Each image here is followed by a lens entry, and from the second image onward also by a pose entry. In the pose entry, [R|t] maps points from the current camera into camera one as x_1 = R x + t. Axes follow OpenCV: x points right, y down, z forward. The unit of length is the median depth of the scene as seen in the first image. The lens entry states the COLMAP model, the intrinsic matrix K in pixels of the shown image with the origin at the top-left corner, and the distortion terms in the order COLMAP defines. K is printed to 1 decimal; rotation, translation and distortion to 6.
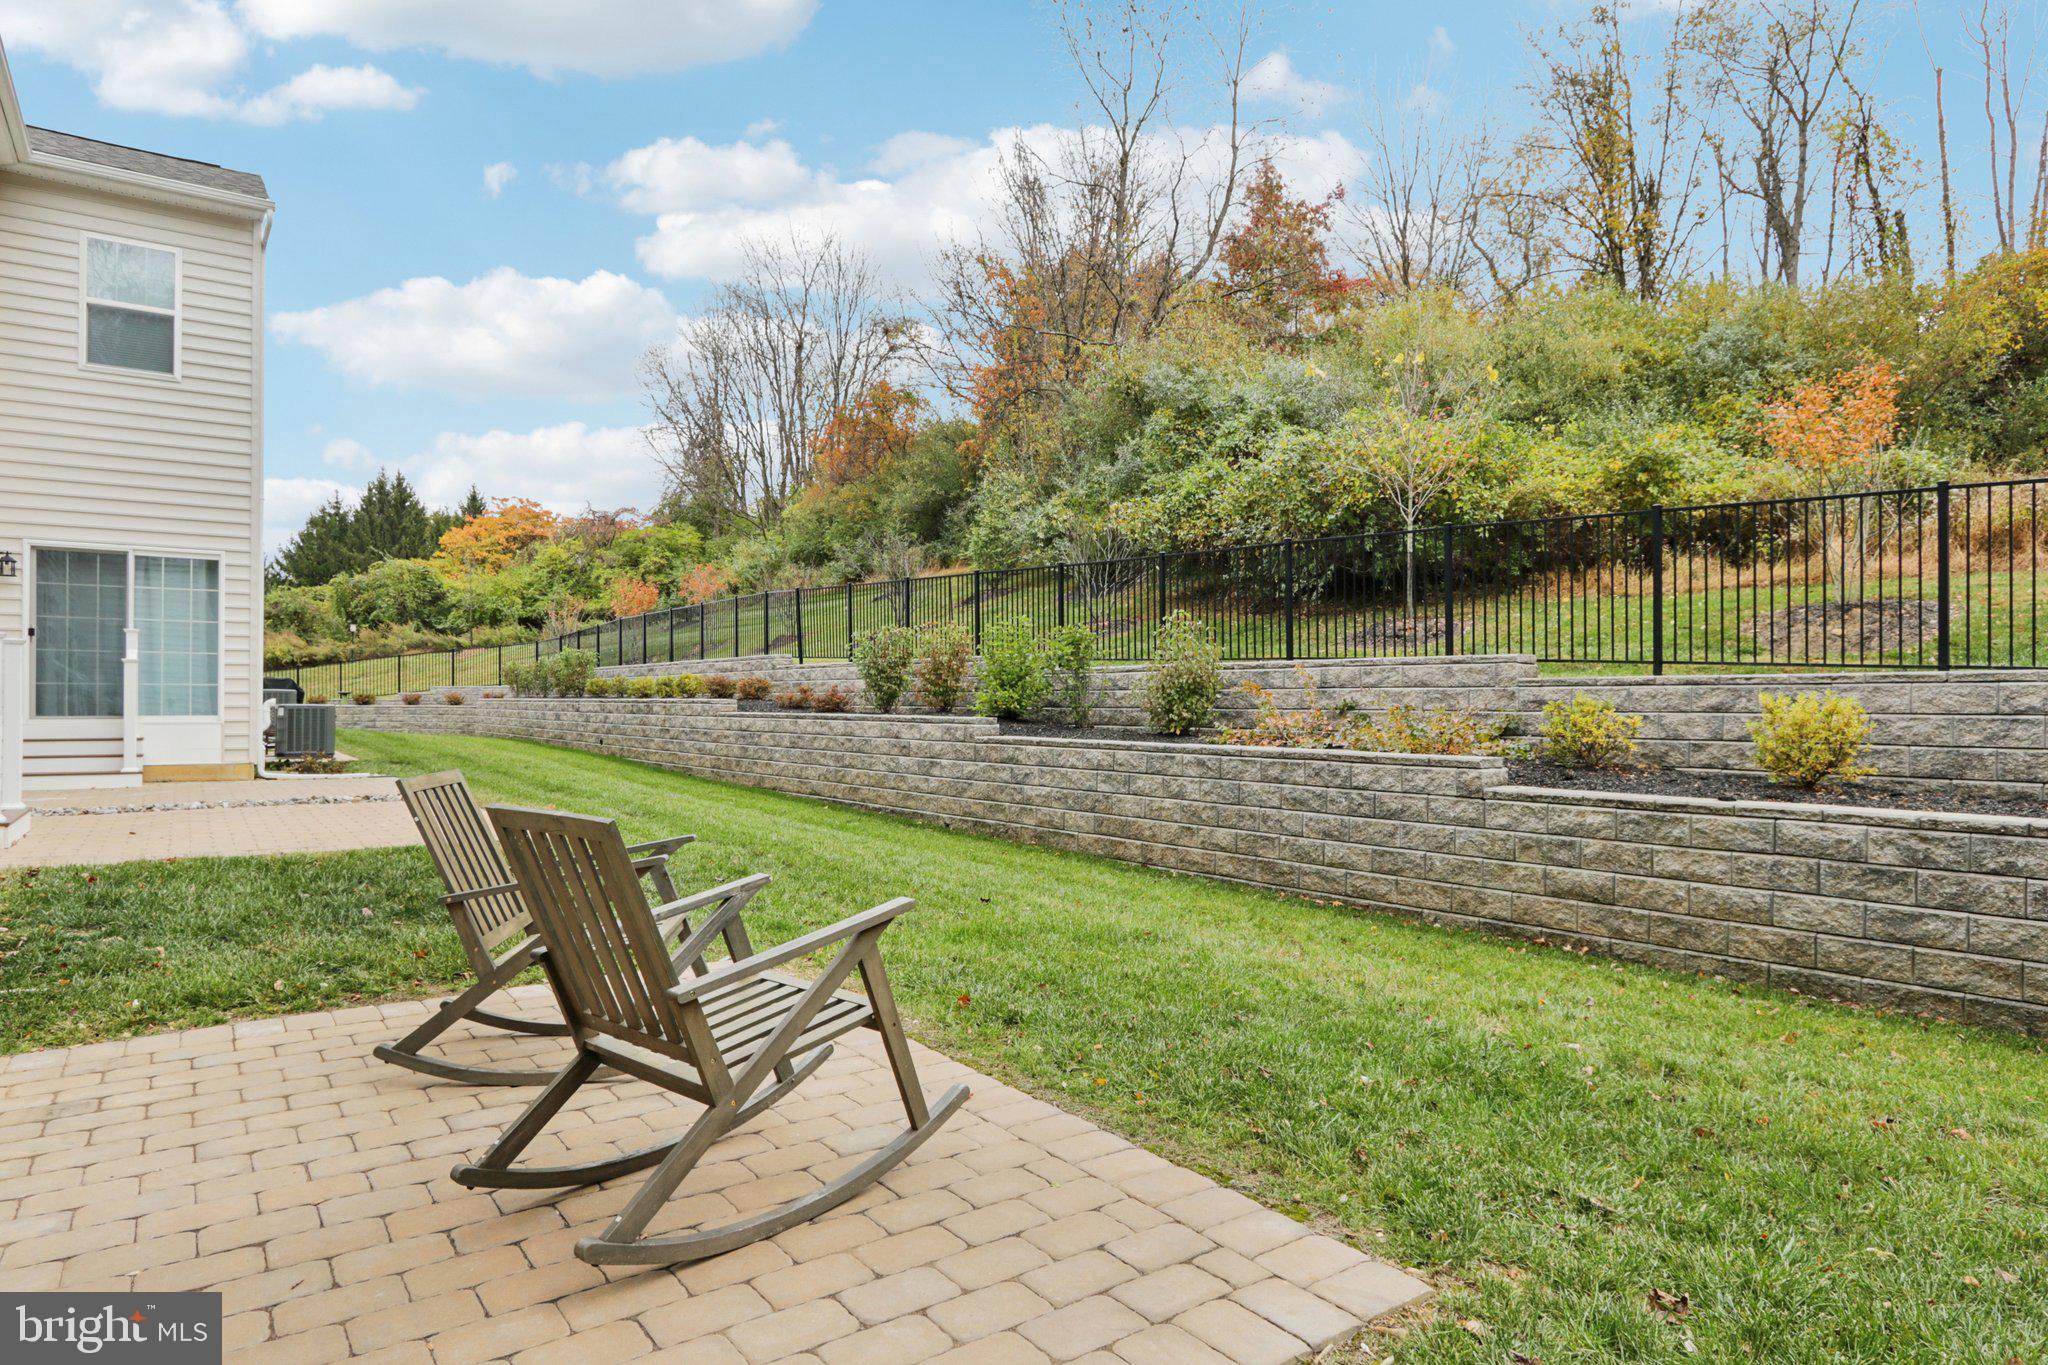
lens RADIAL K [[1197.5, 0, 1024.0], [0, 1197.5, 682.5], [0, 0, 1]] dist [-0.020284, 0.002572]
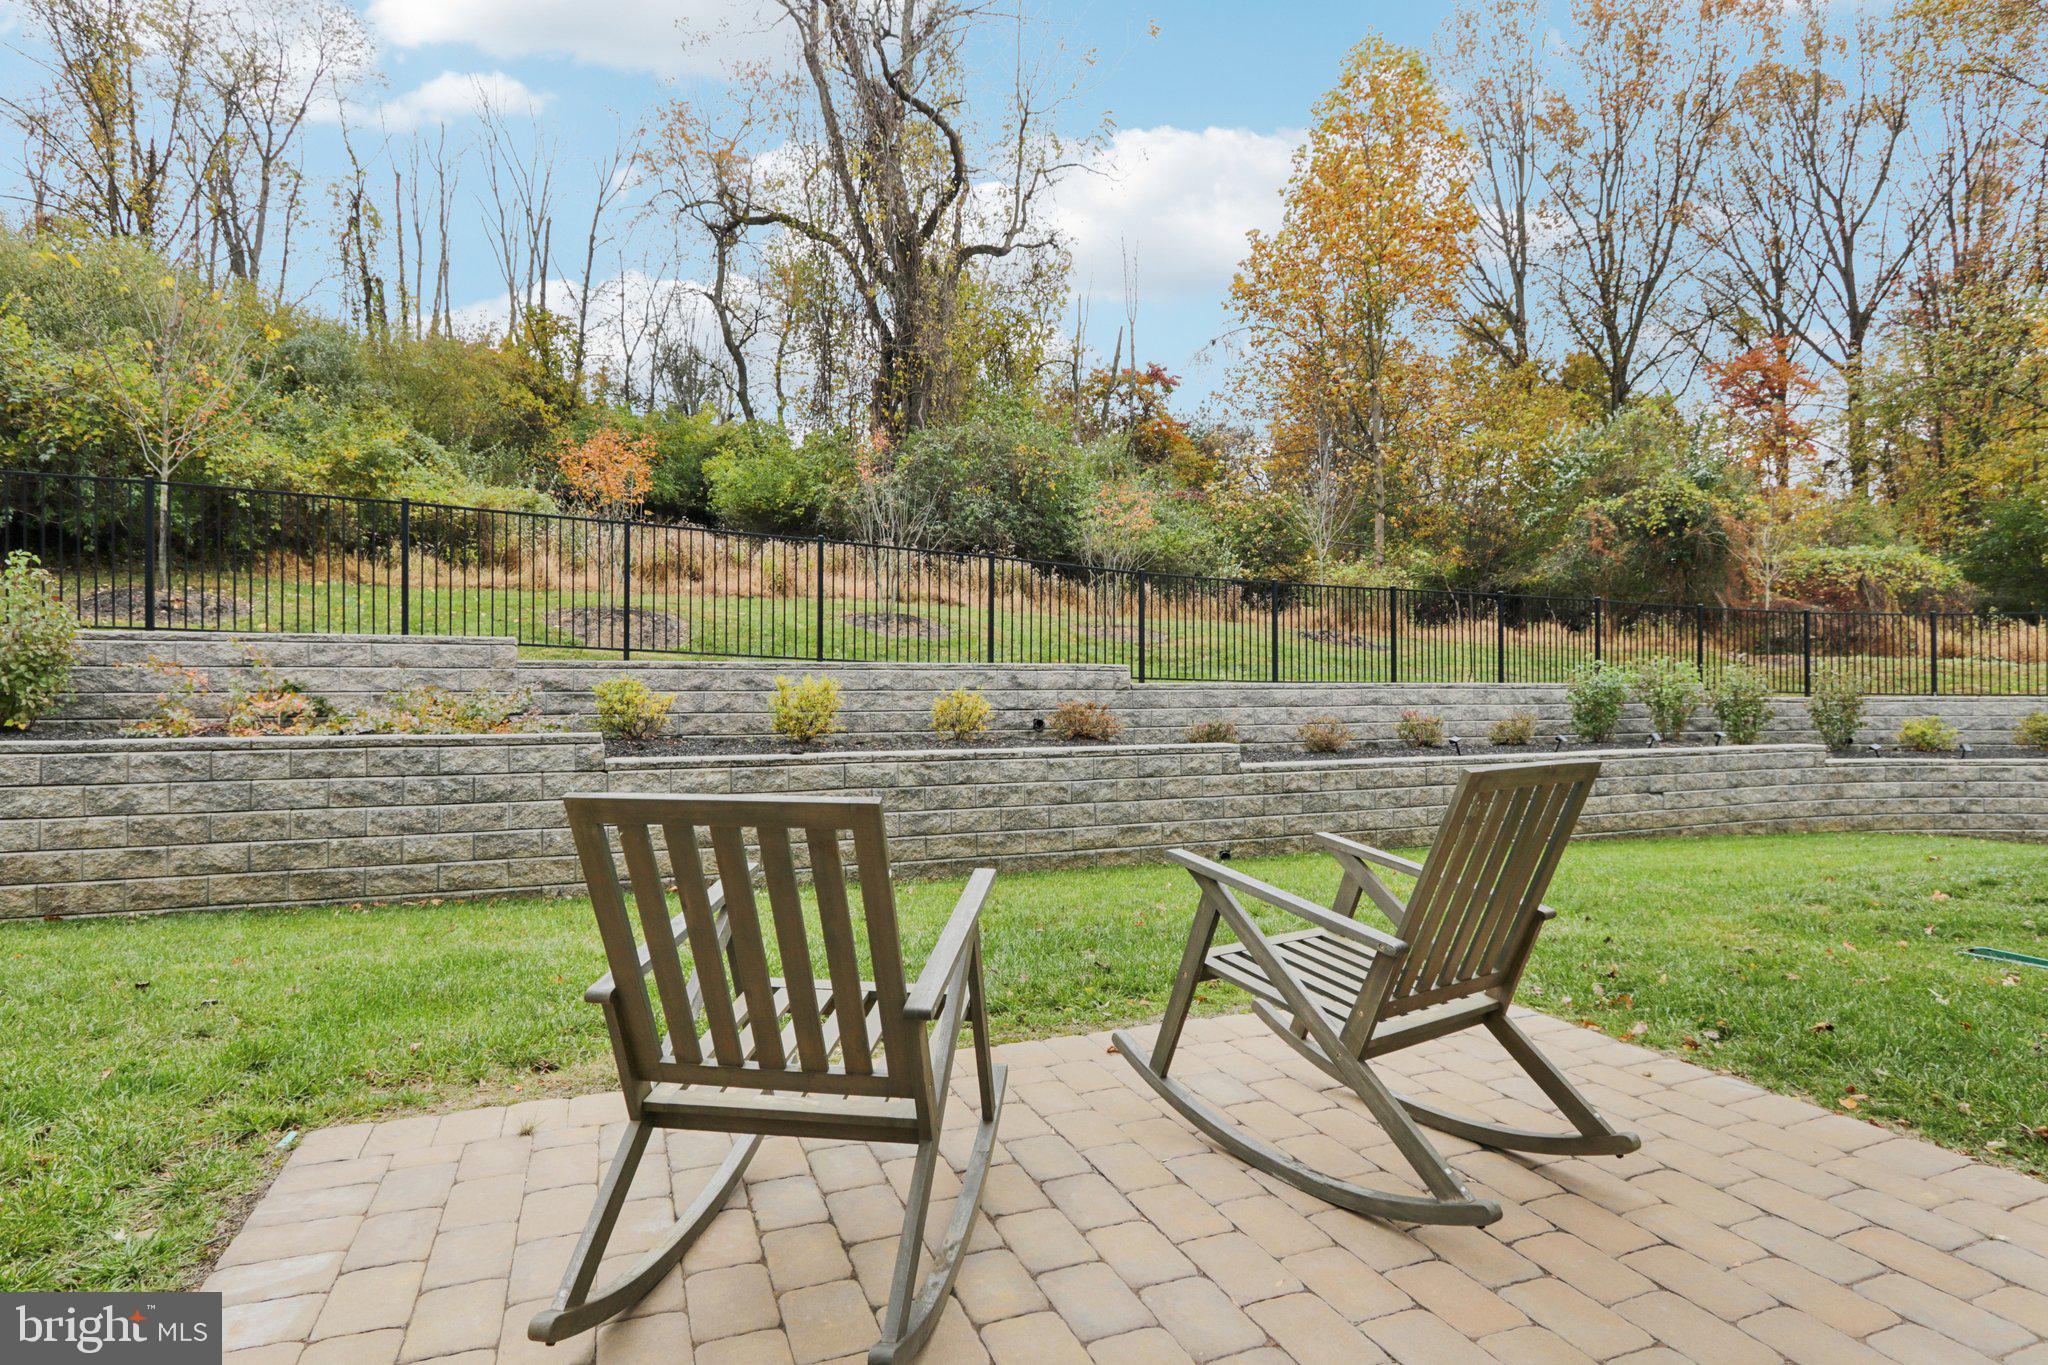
lens RADIAL K [[1047.5, 0, 1024.0], [0, 1047.5, 682.5], [0, 0, 1]] dist [-0.017908, -0.000187]
pose [[0.250385, 0.004635, 0.968135, -0.387053], [-0.011772, 0.999929, -0.001742, 0.013279], [-0.968075, -0.010961, 0.250422, 0.357047]]
